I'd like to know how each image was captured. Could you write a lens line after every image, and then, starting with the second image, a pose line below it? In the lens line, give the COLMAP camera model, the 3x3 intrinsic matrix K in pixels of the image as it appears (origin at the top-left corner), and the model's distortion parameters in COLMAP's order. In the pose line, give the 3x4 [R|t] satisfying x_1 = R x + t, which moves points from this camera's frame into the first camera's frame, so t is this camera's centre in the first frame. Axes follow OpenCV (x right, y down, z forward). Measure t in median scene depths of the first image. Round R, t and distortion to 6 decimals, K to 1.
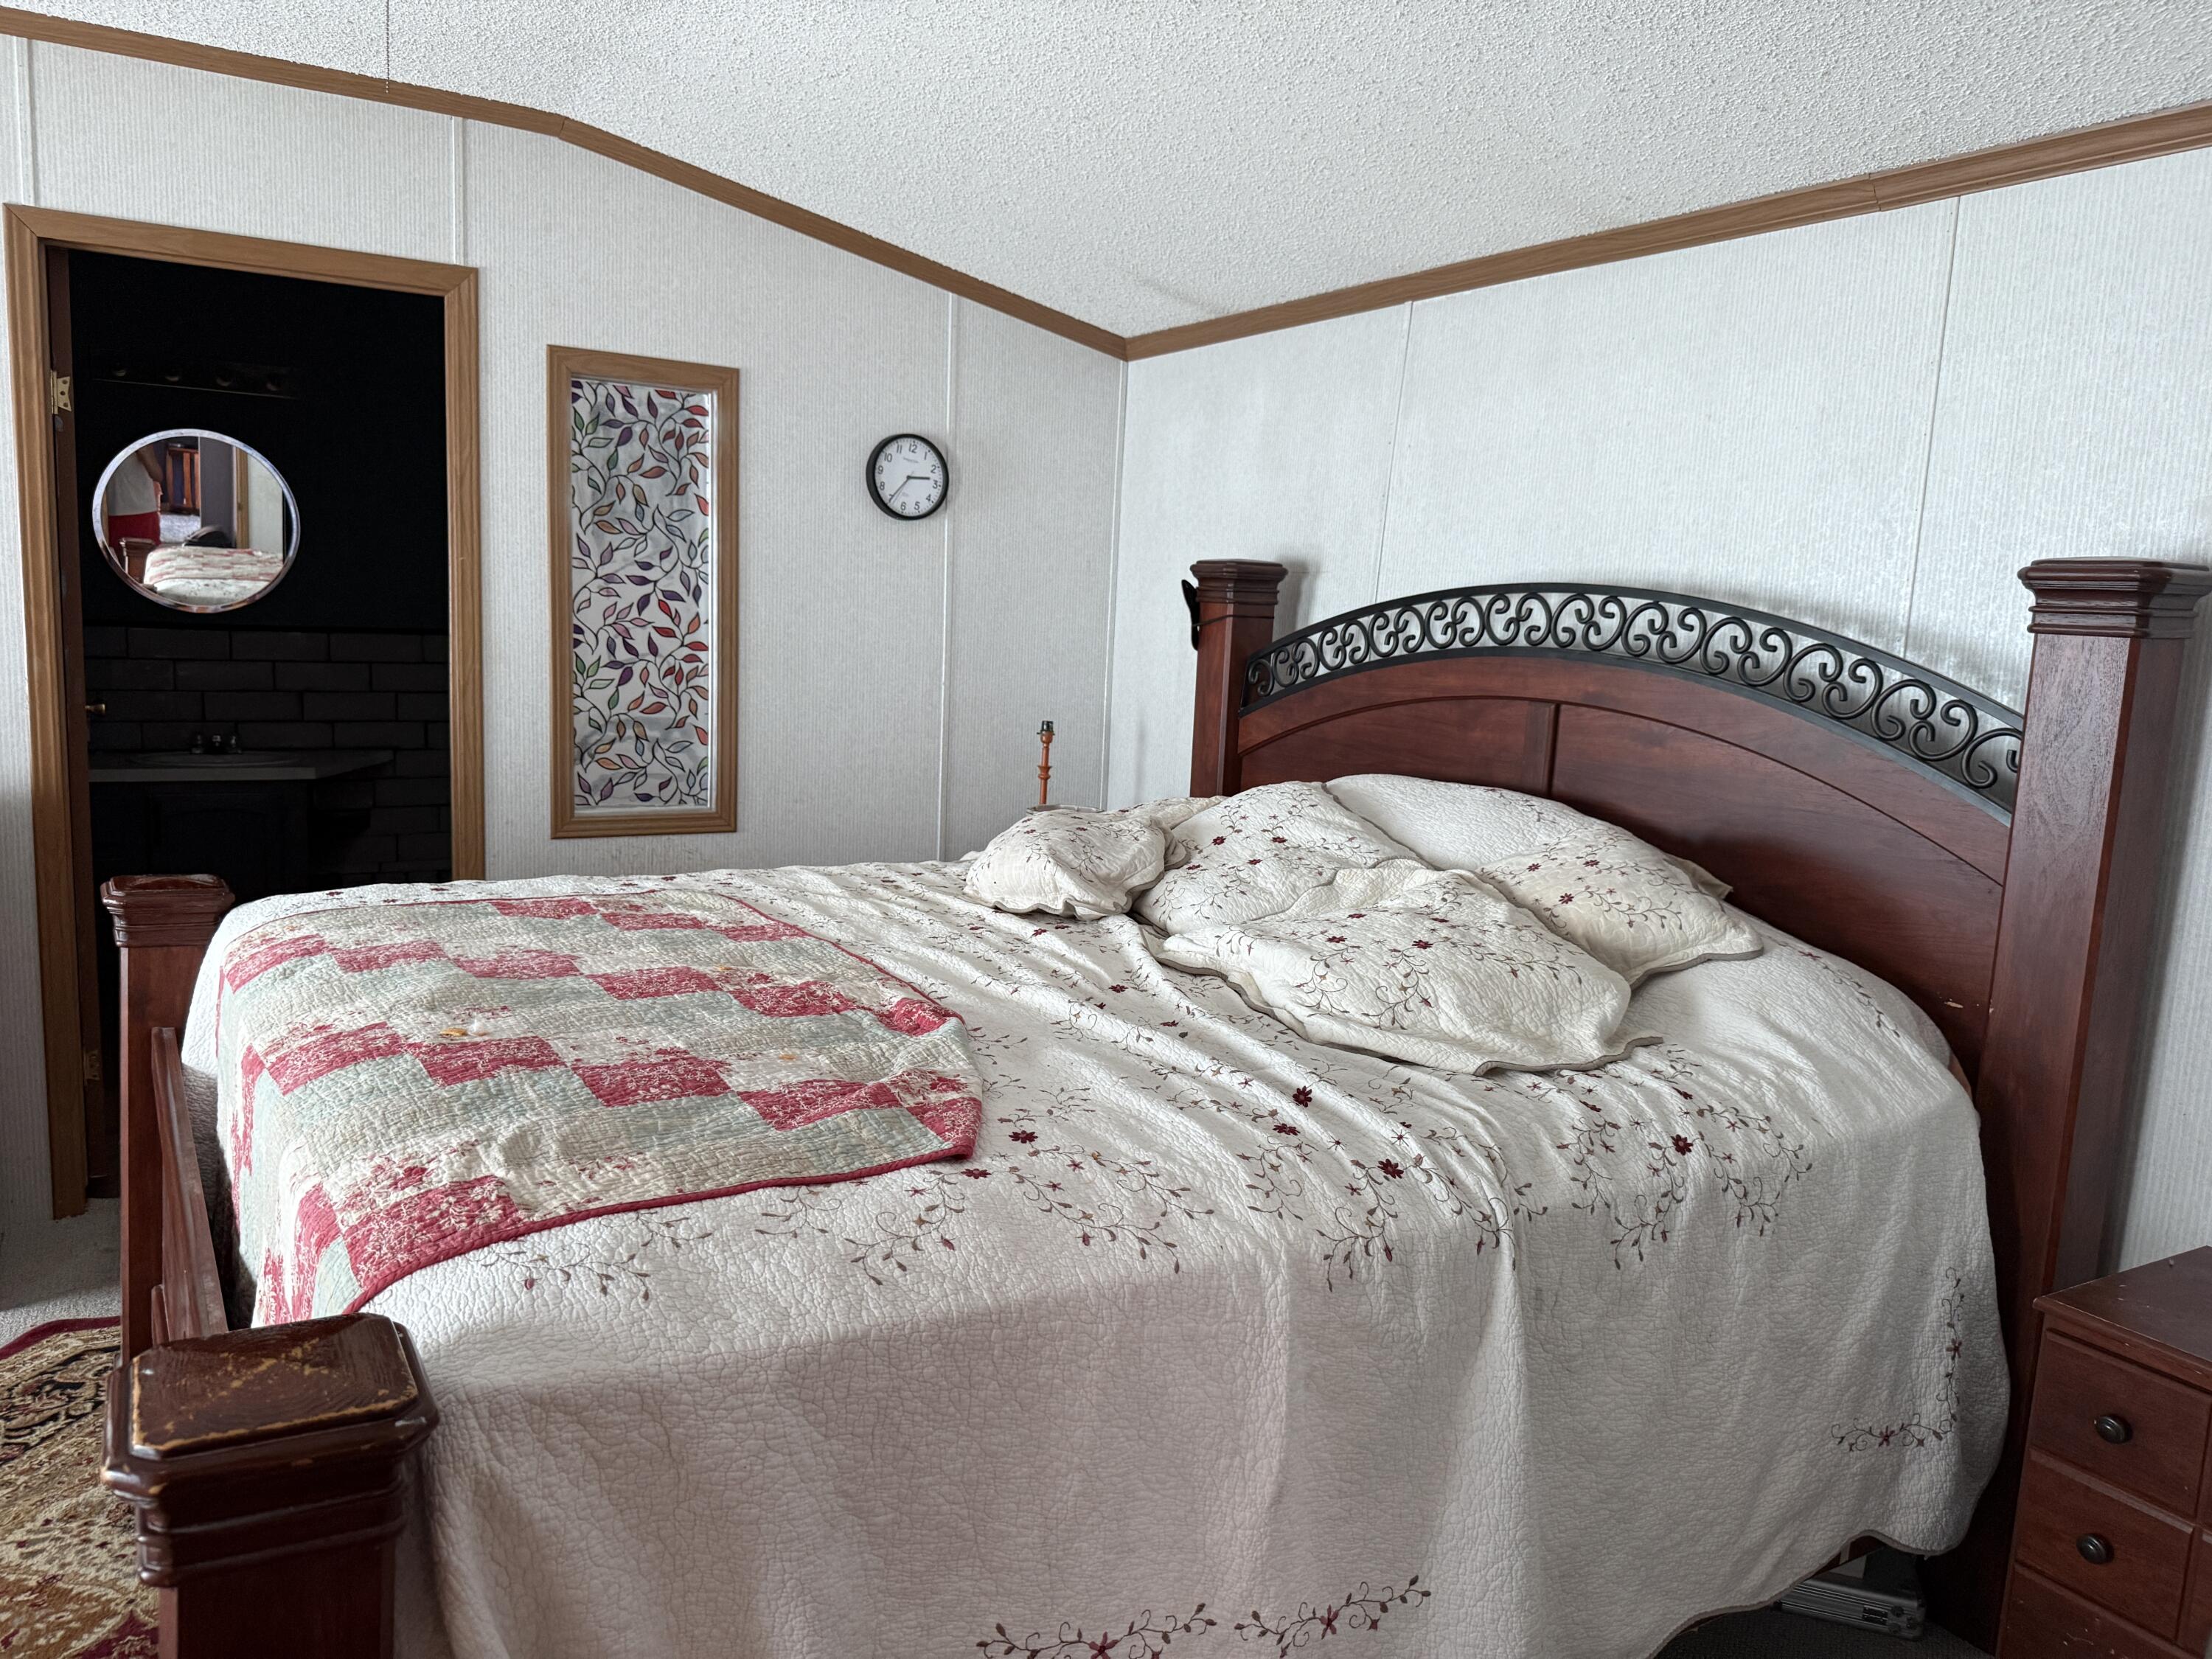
lens RADIAL K [[1543.2, 0, 1106.0], [0, 1543.2, 829.5], [0, 0, 1]] dist [0.218899, -0.418830]
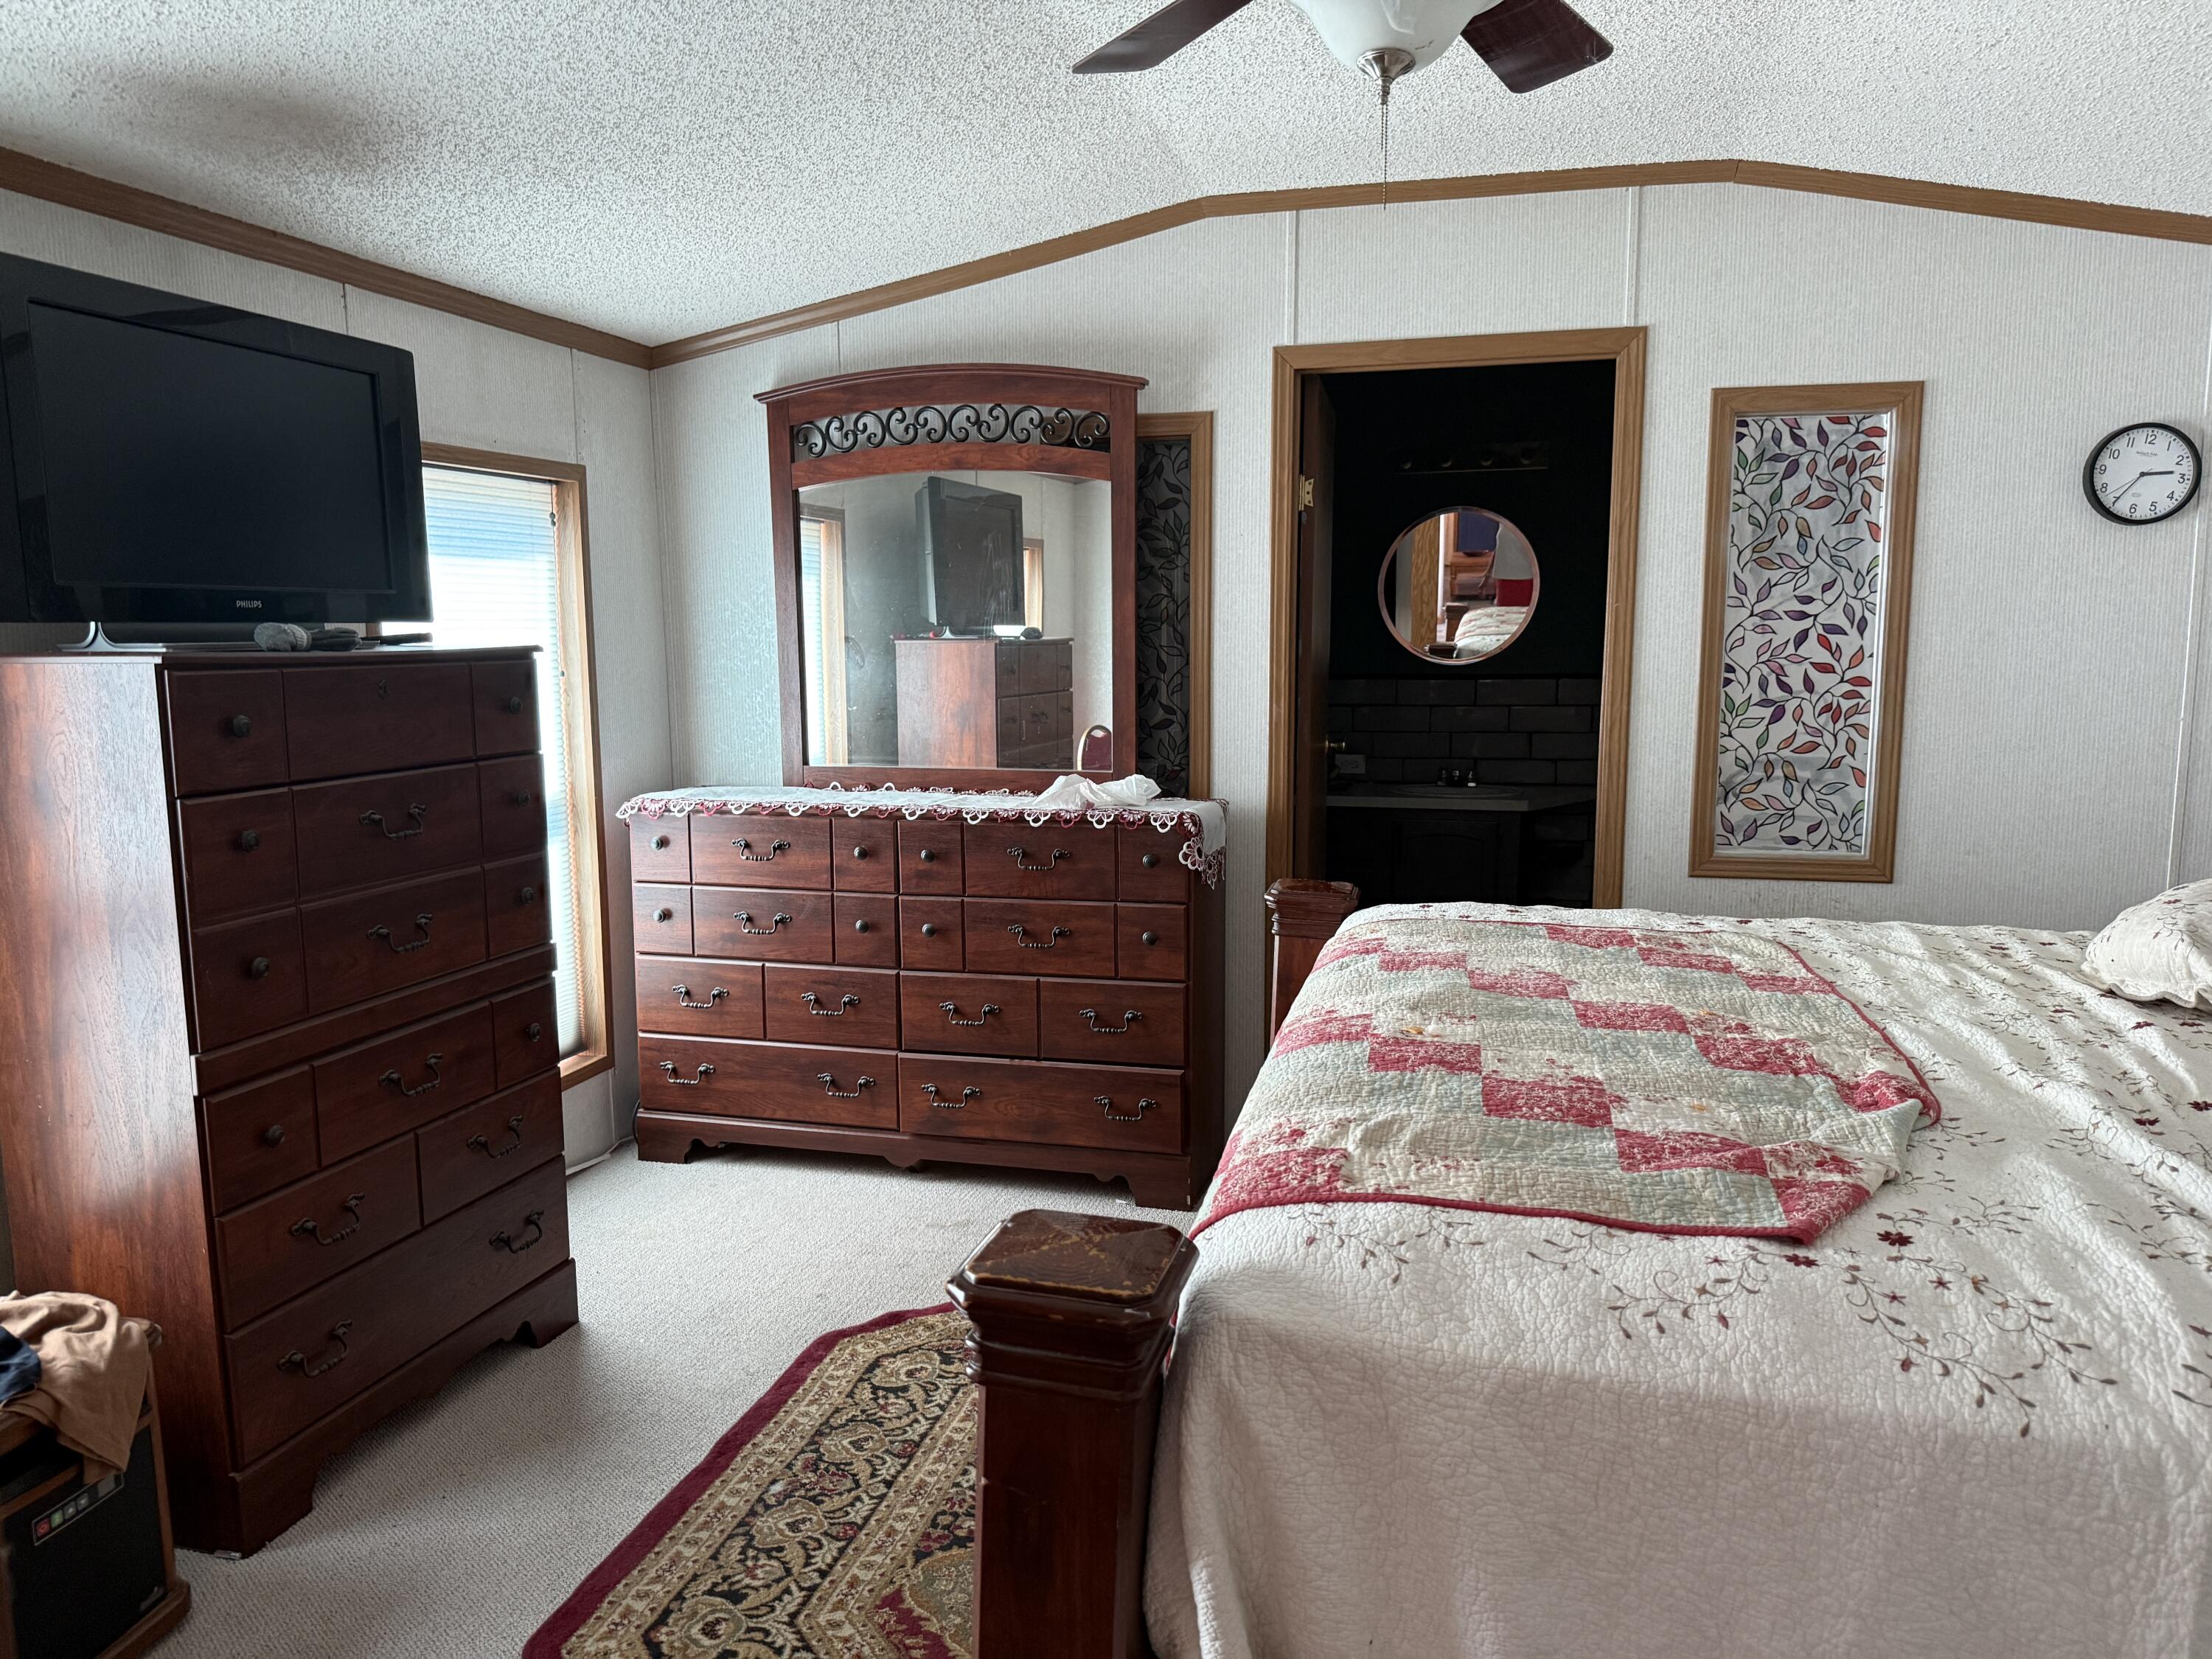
lens RADIAL K [[1554.6, 0, 1106.0], [0, 1554.6, 829.5], [0, 0, 1]] dist [0.076343, -0.095877]
pose [[0.713446, 0.047755, -0.699081, 0.191890], [-0.066322, 0.997798, 0.000475, 0.000375], [0.697565, 0.046026, 0.715042, 0.051814]]
